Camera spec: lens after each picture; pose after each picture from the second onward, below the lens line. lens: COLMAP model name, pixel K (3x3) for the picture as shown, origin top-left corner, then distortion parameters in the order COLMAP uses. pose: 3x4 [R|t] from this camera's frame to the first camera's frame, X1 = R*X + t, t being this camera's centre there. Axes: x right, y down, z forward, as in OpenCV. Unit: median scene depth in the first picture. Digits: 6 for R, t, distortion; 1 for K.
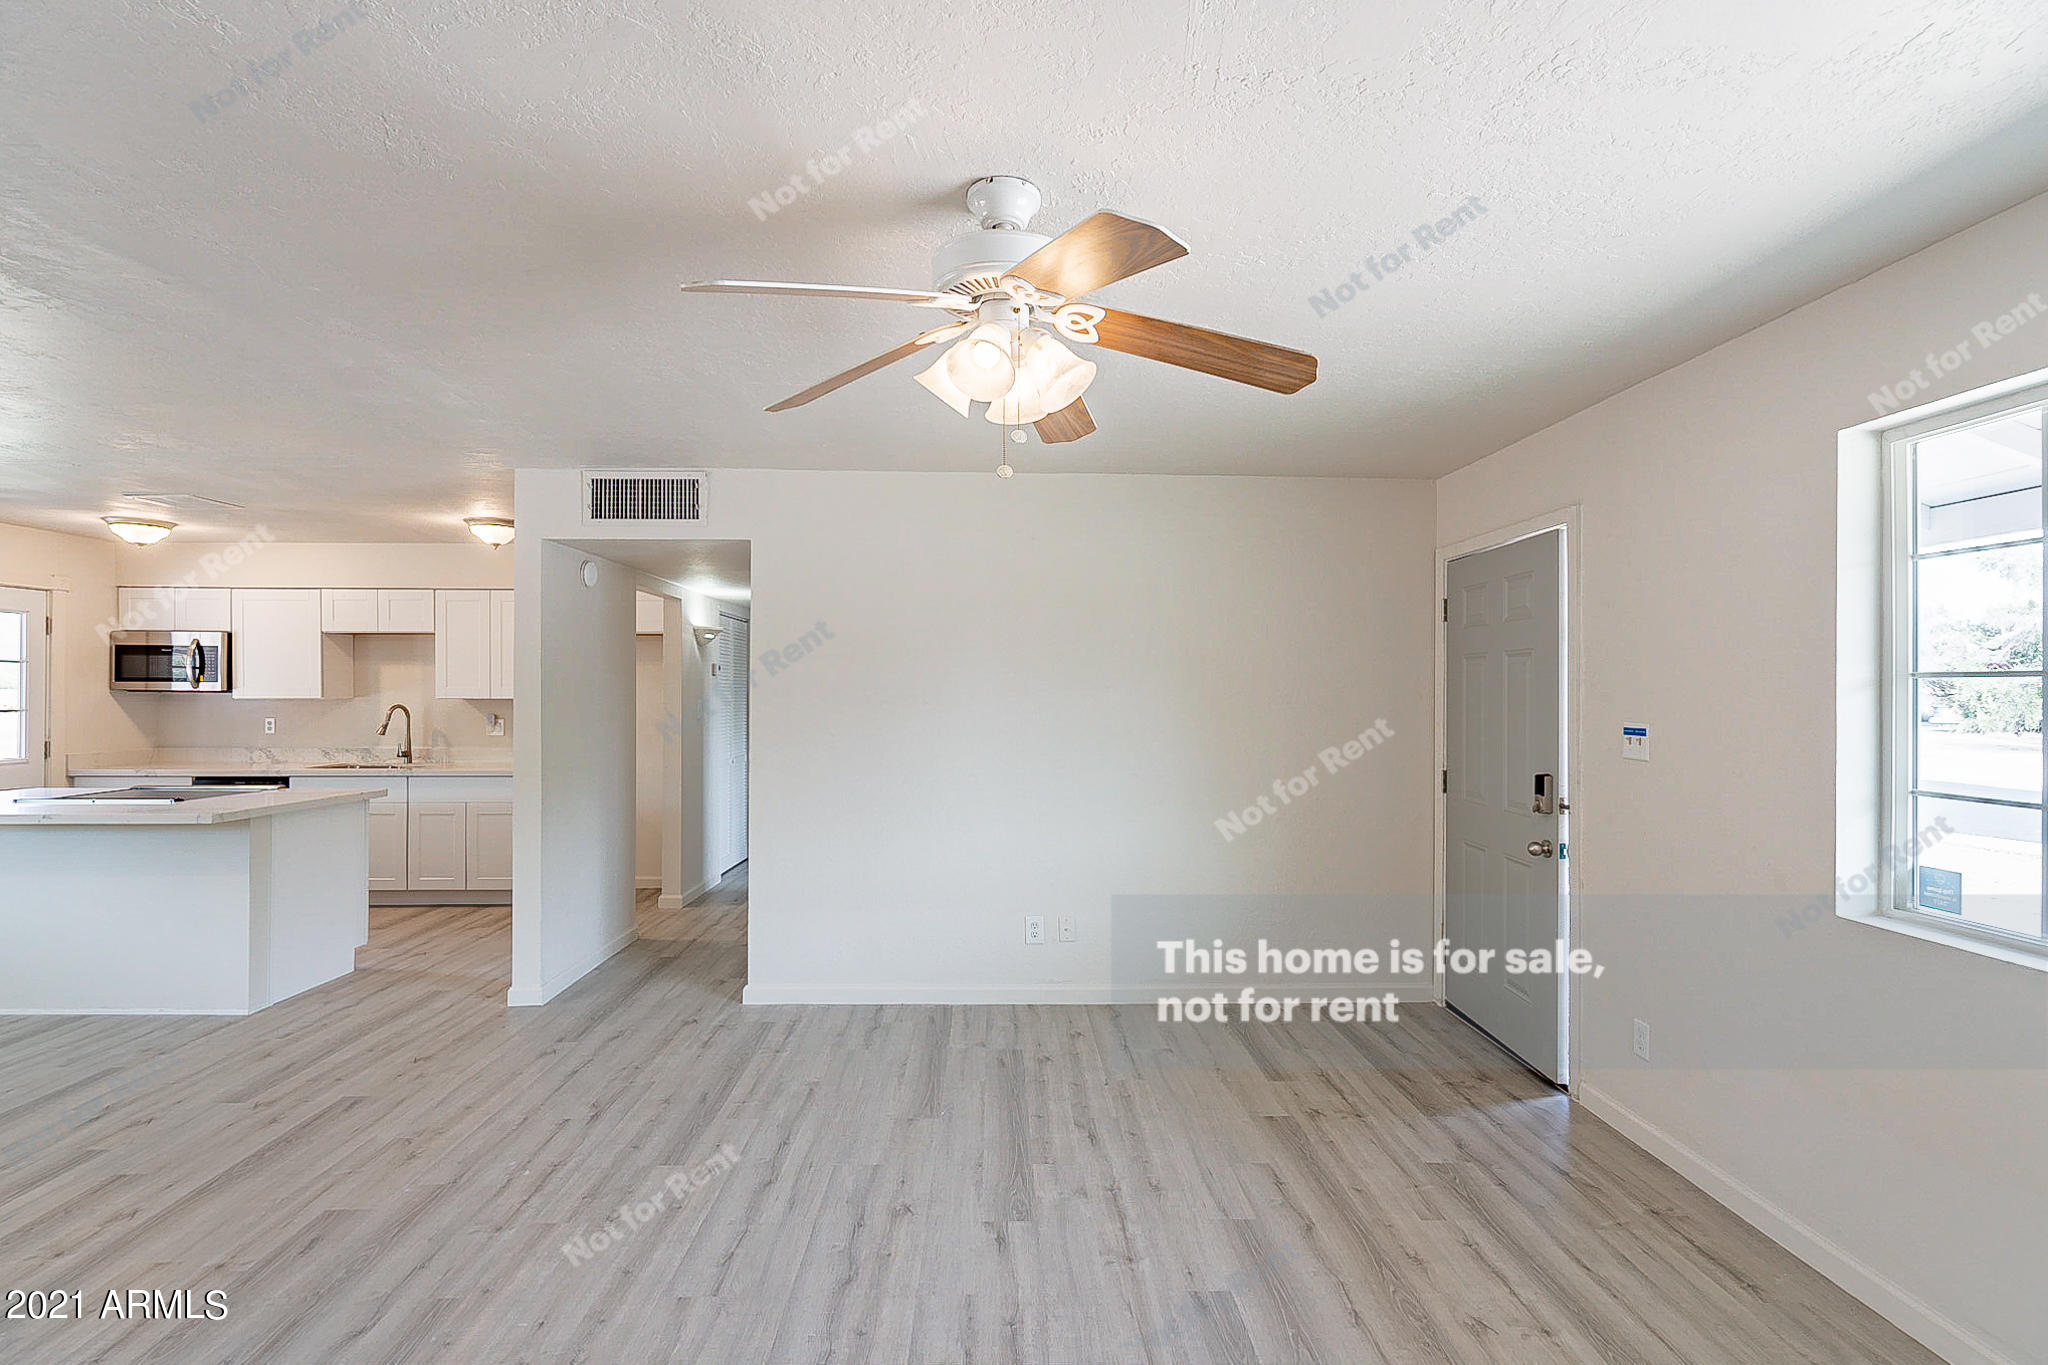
lens RADIAL K [[925.7, 0, 1016.3], [0, 925.7, 697.6], [0, 0, 1]] dist [-0.002932, 0.000548]
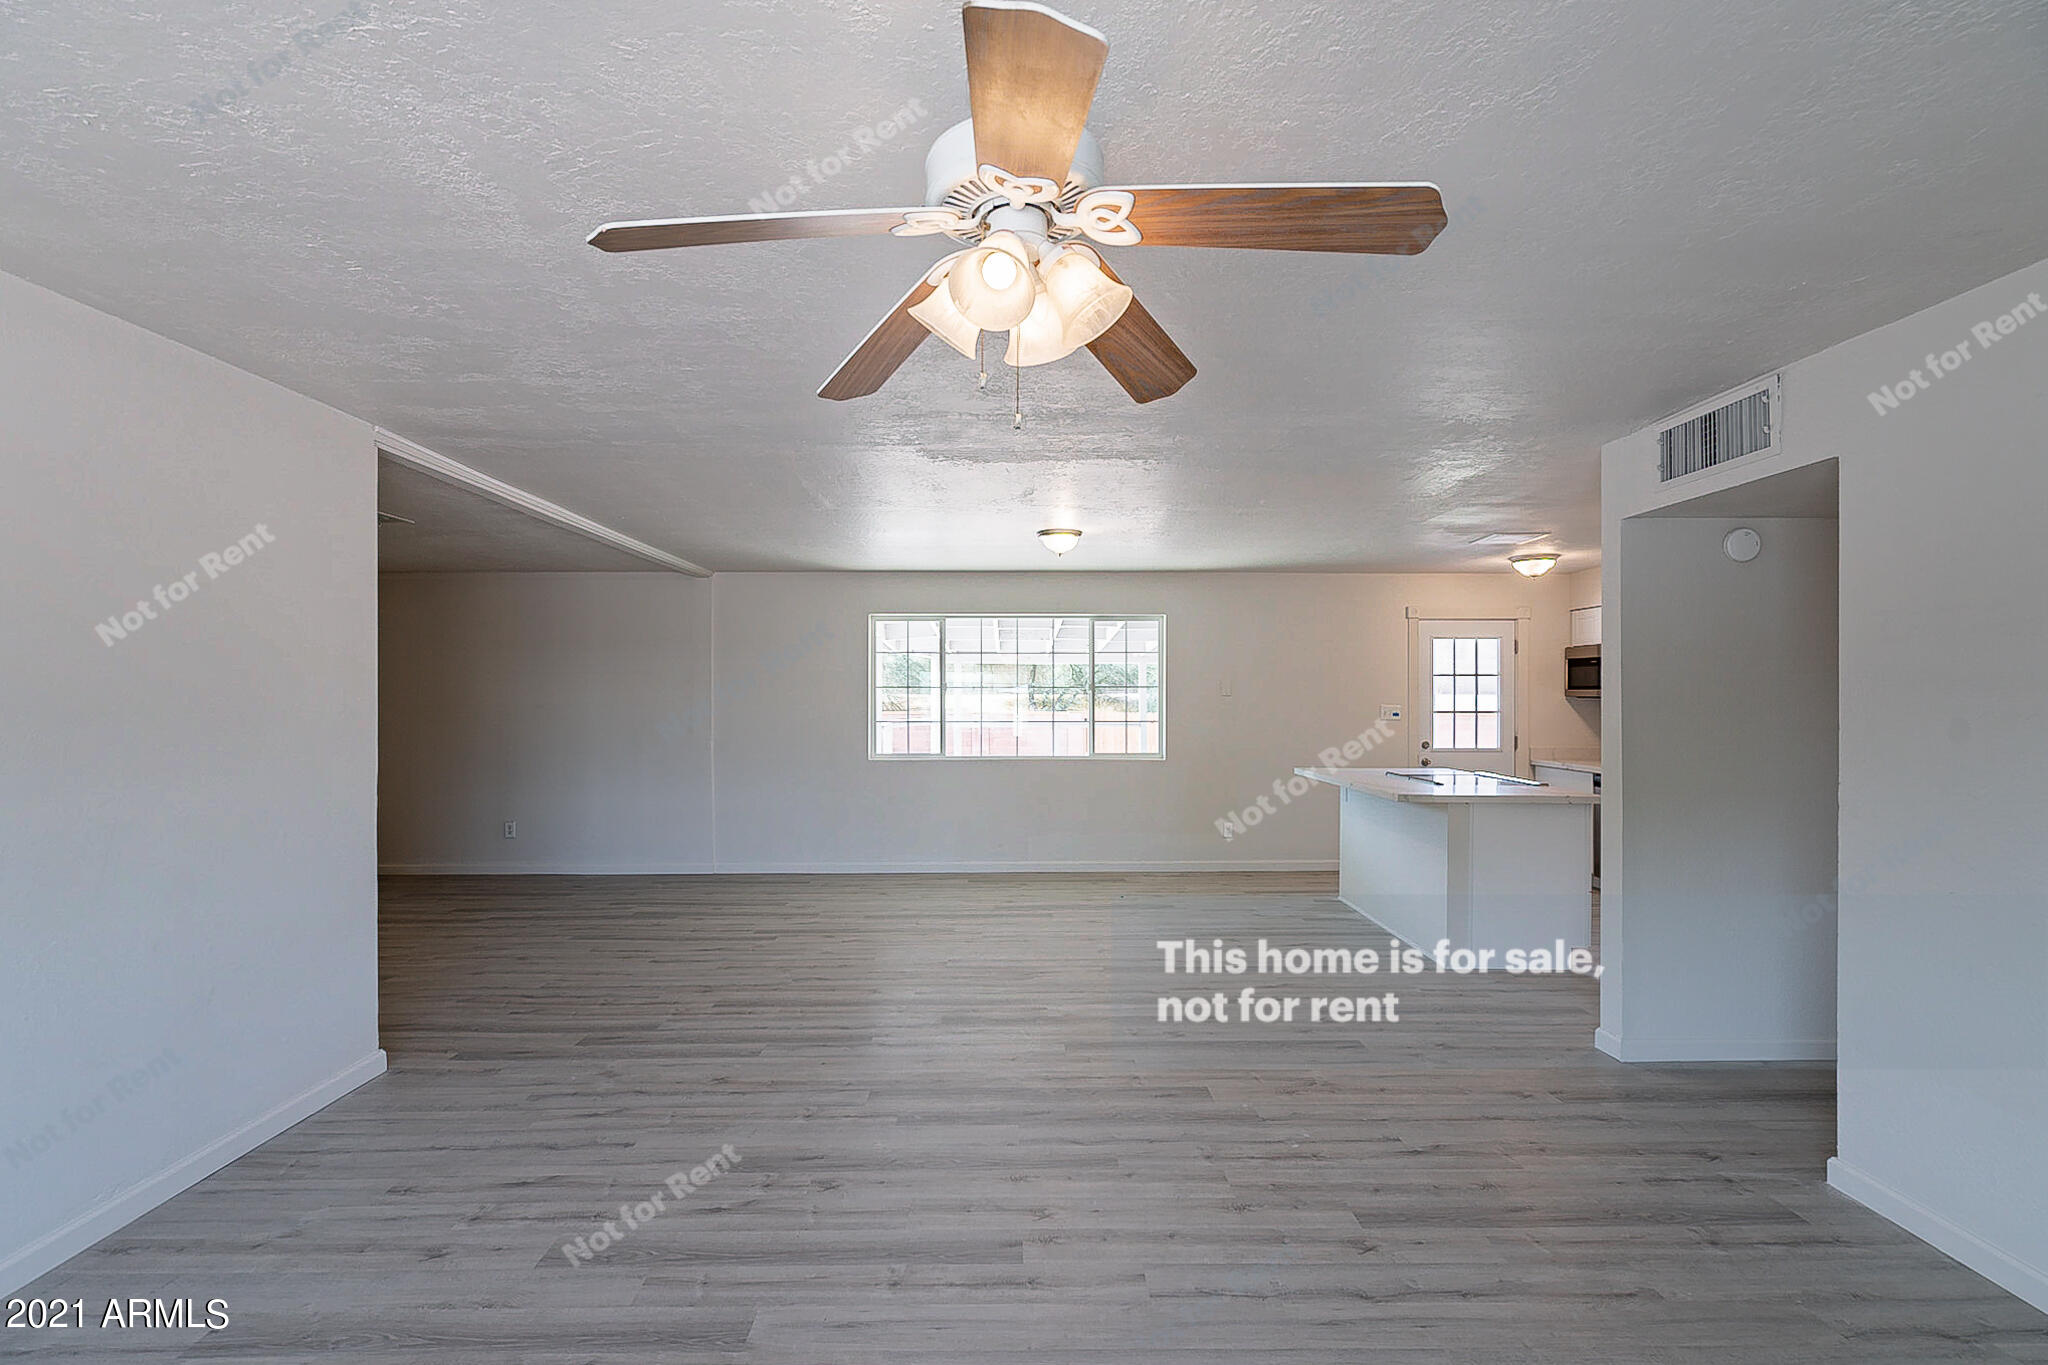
lens RADIAL K [[925.7, 0, 1019.3], [0, 925.7, 684.9], [0, 0, 1]] dist [-0.002932, 0.000548]
pose [[-0.016240, -0.016374, -0.999734, 0.359393], [-0.006034, 0.999849, -0.016278, 0.001078], [0.999850, 0.005768, -0.016336, 0.453795]]
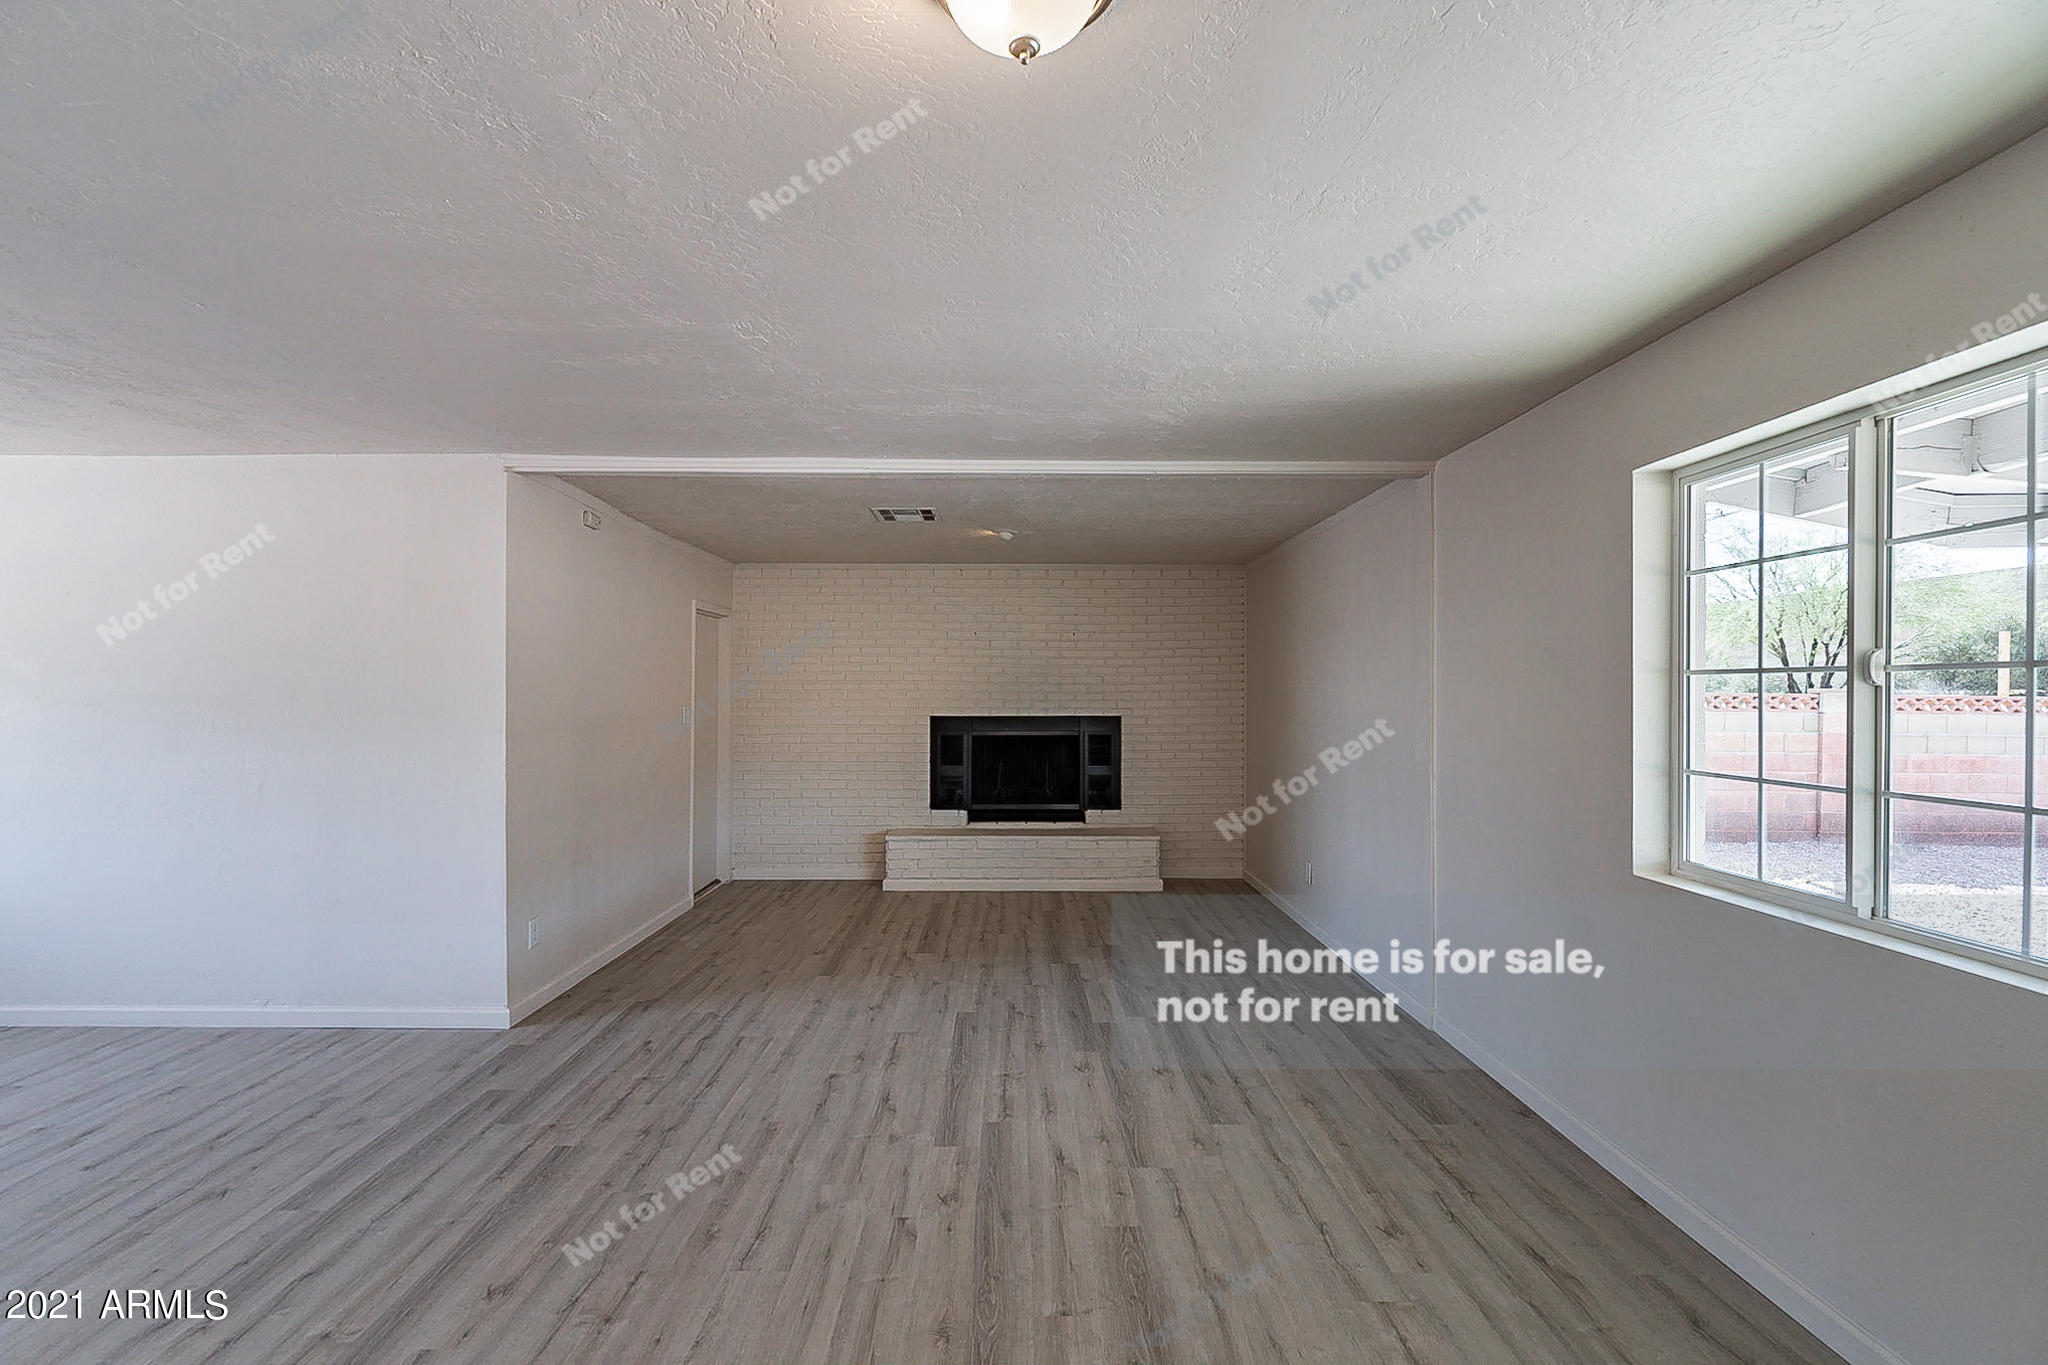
lens RADIAL K [[925.7, 0, 1017.4], [0, 925.7, 699.6], [0, 0, 1]] dist [-0.002932, 0.000548]
pose [[-0.999621, -0.006316, 0.026791, -1.017774], [-0.005939, 0.999883, 0.014122, -0.008598], [-0.026877, 0.013957, -0.999541, 0.784909]]
